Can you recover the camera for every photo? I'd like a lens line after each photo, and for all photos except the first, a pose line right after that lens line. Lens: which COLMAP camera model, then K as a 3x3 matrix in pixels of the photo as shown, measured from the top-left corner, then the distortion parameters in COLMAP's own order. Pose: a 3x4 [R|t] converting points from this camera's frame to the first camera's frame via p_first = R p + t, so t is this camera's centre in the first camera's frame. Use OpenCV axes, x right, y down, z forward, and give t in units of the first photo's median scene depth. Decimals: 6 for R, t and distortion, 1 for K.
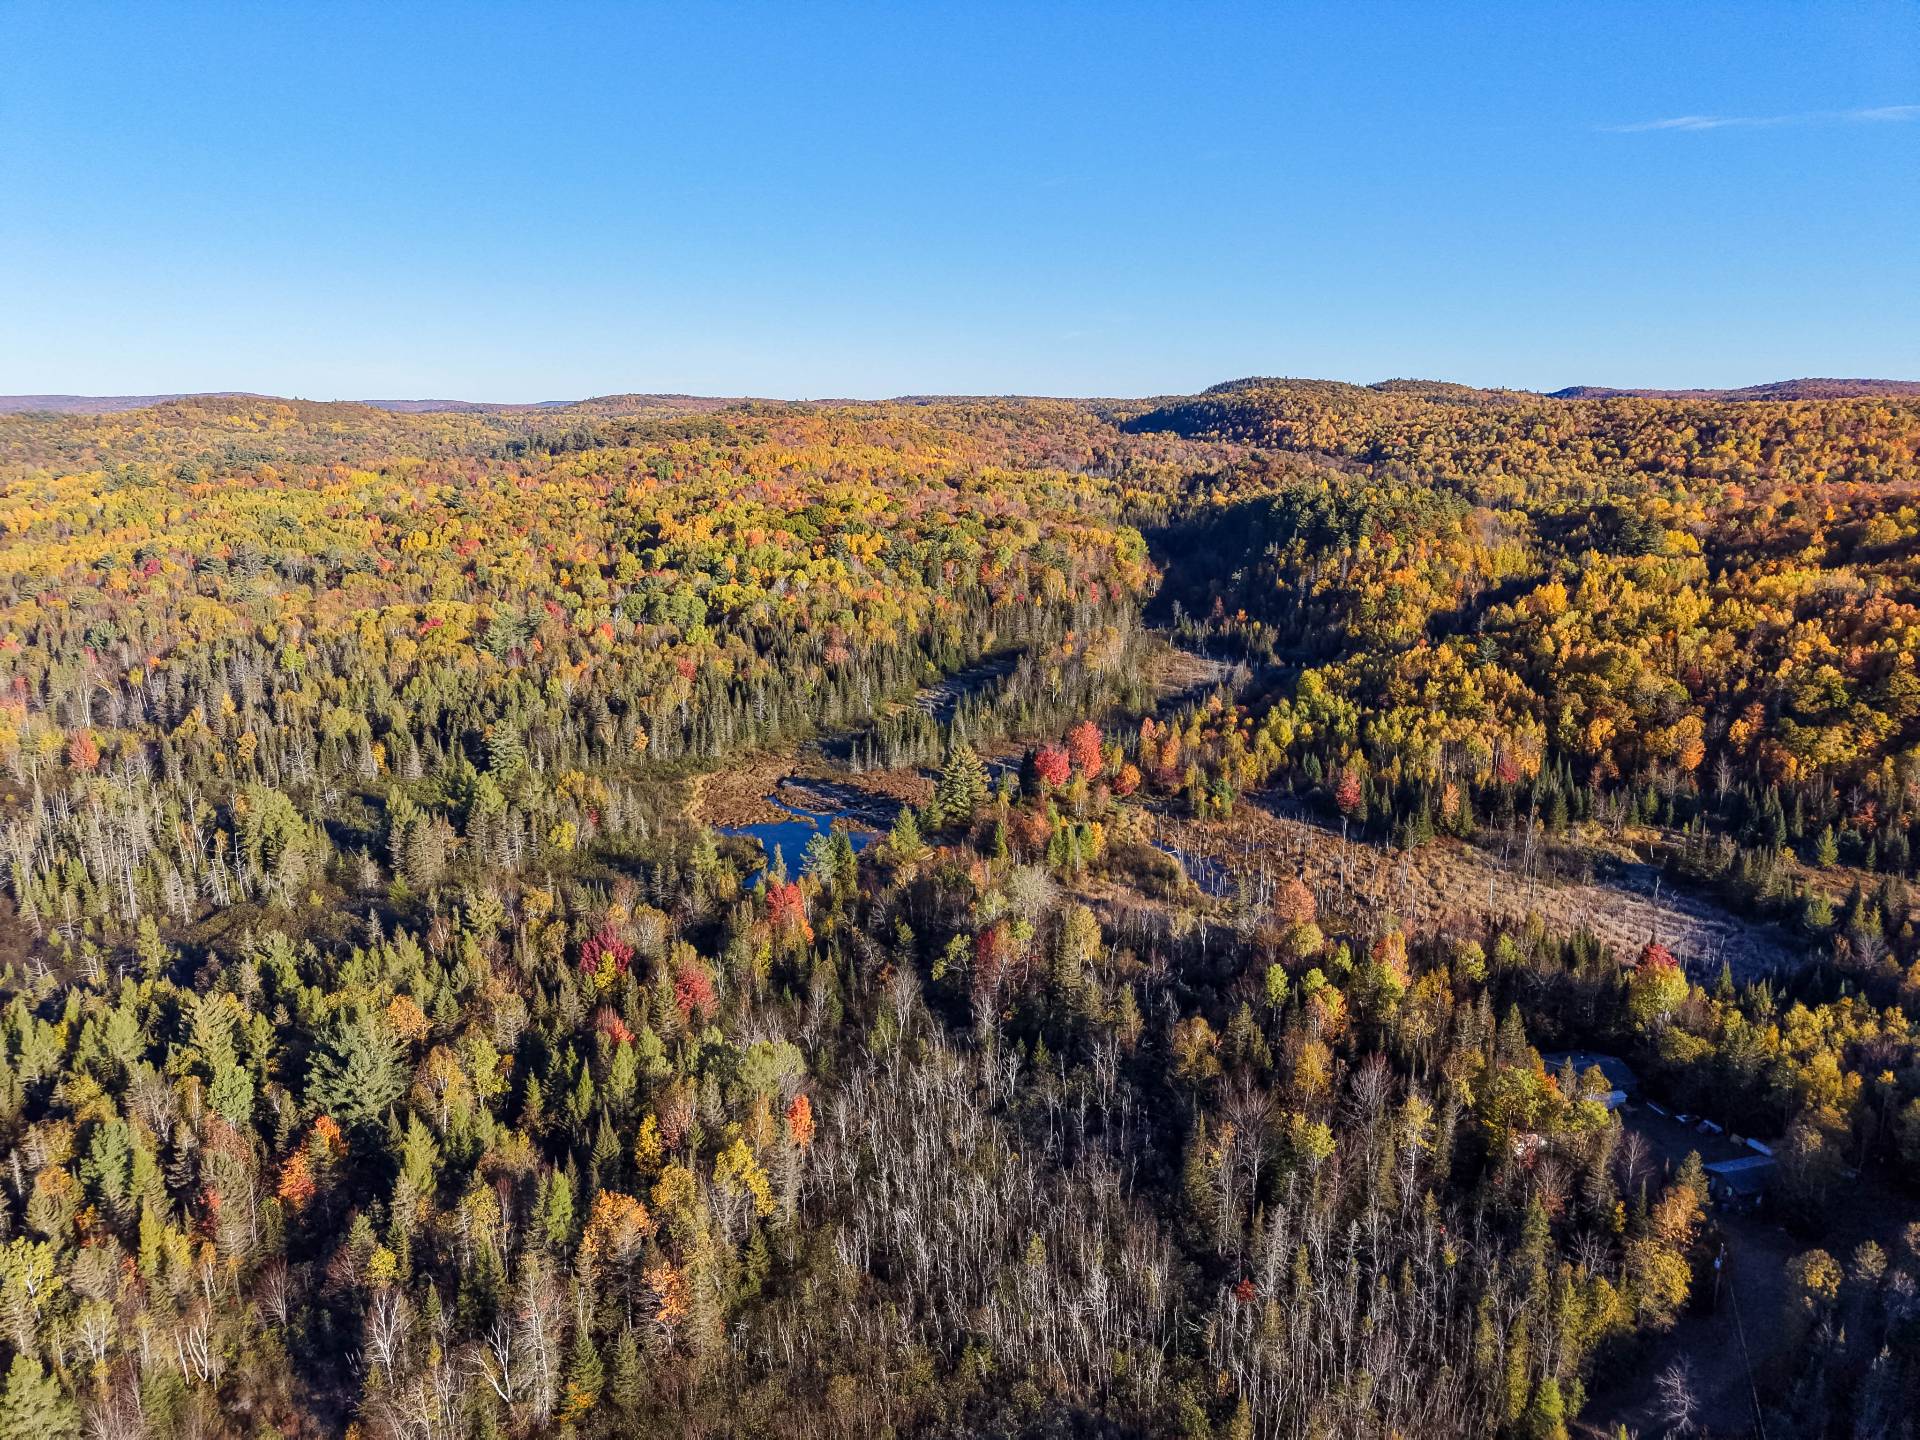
lens RADIAL K [[1267.3, 0, 960.0], [0, 1267.3, 720.0], [0, 0, 1]] dist [0.114009, -0.189519]
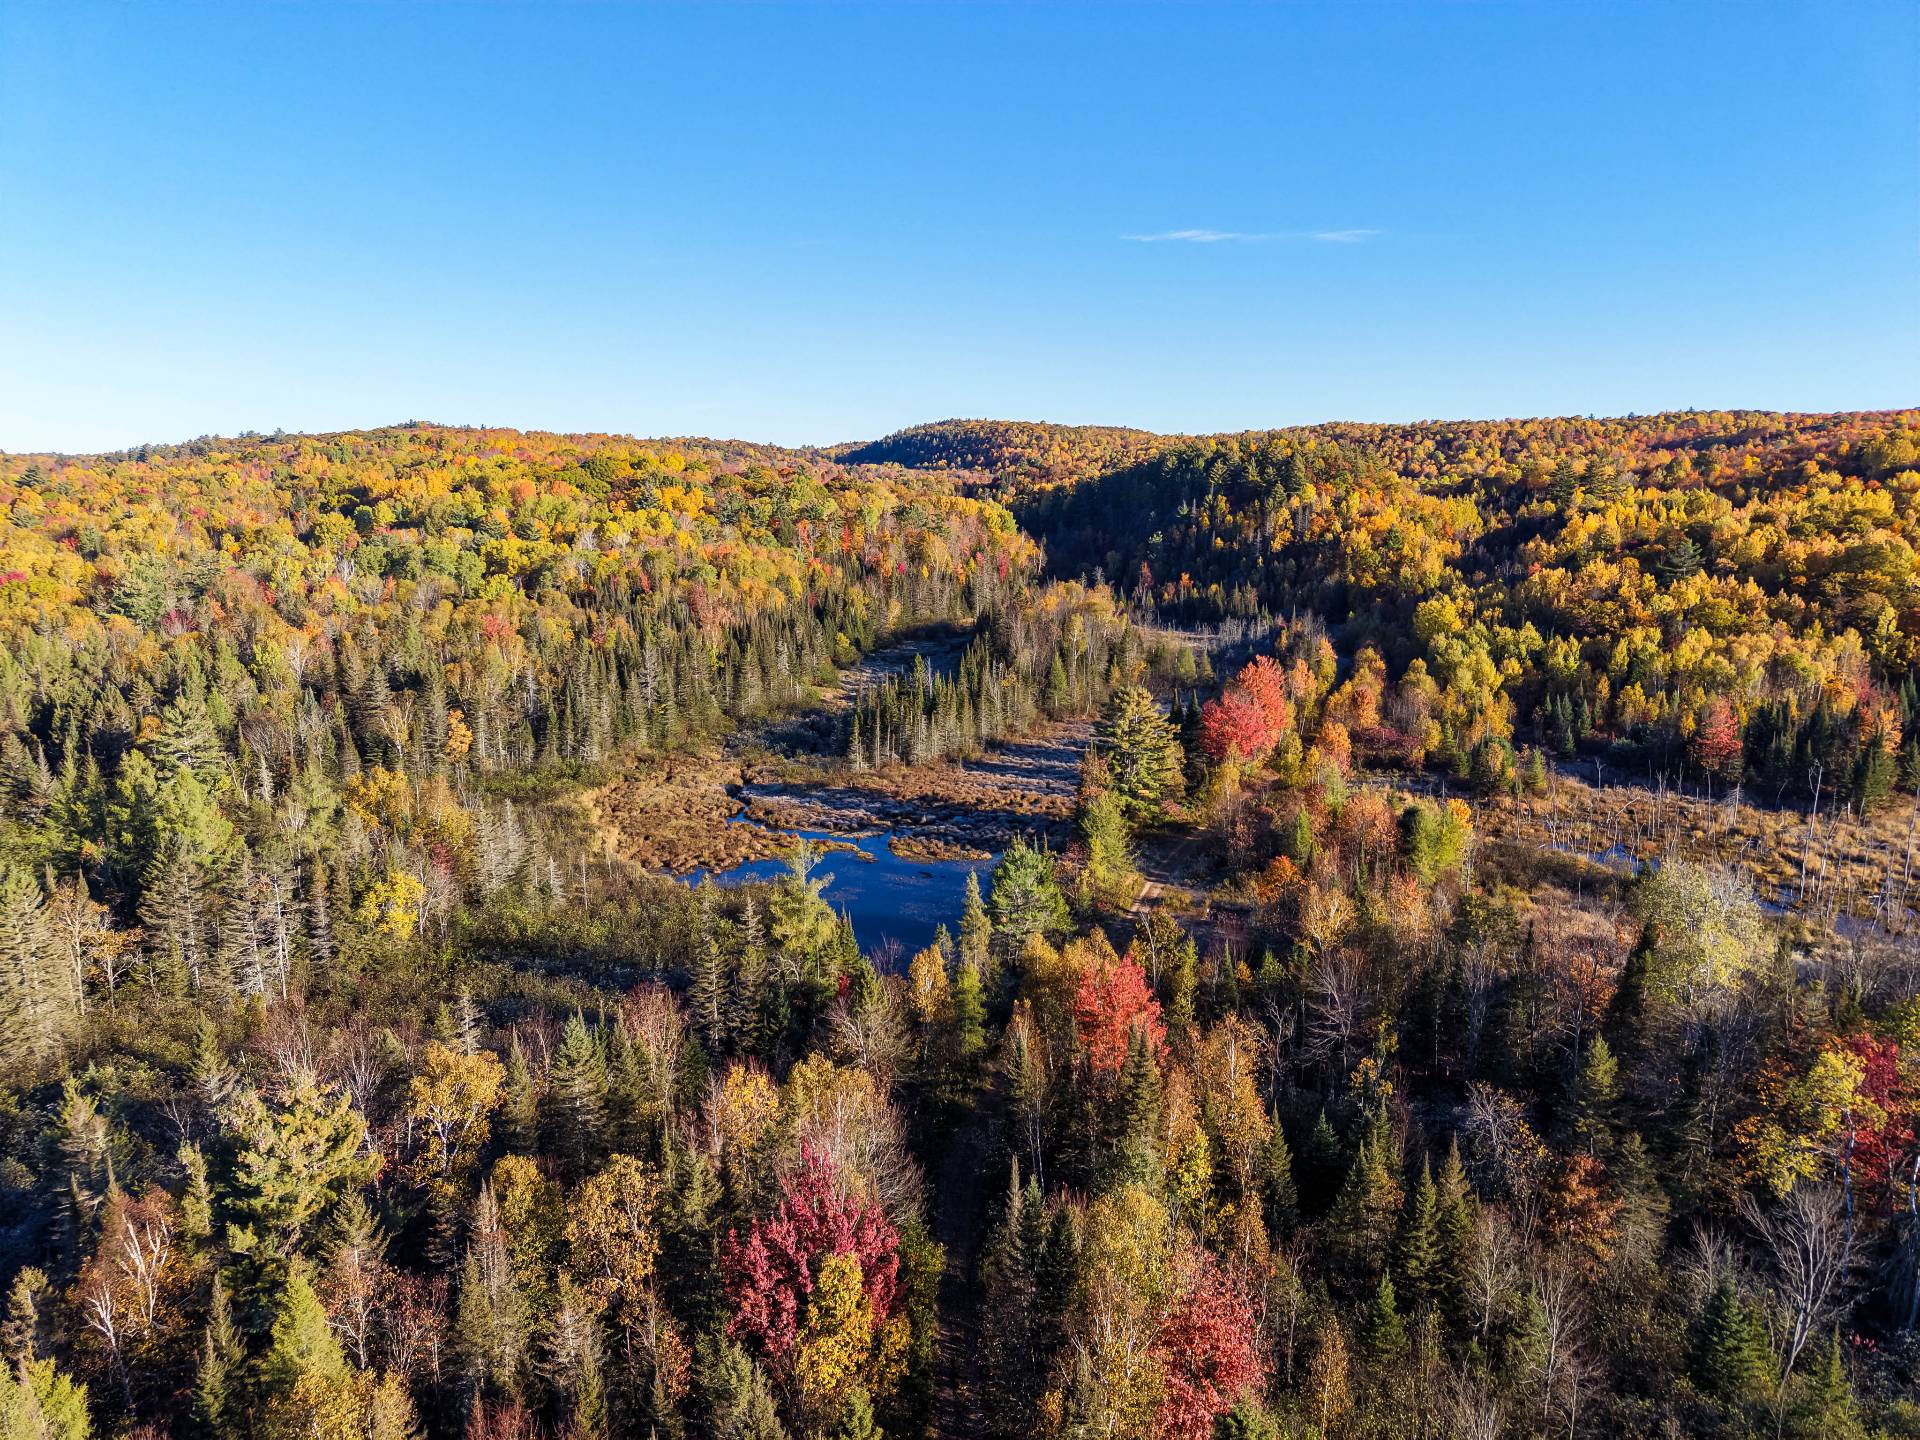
lens RADIAL K [[1268.6, 0, 961.0], [0, 1268.6, 744.1], [0, 0, 1]] dist [0.001405, -0.002268]
pose [[0.964532, -0.055397, 0.258089, -0.171569], [0.064584, 0.997540, -0.027248, 0.044444], [-0.255945, 0.042950, 0.965737, 0.397224]]
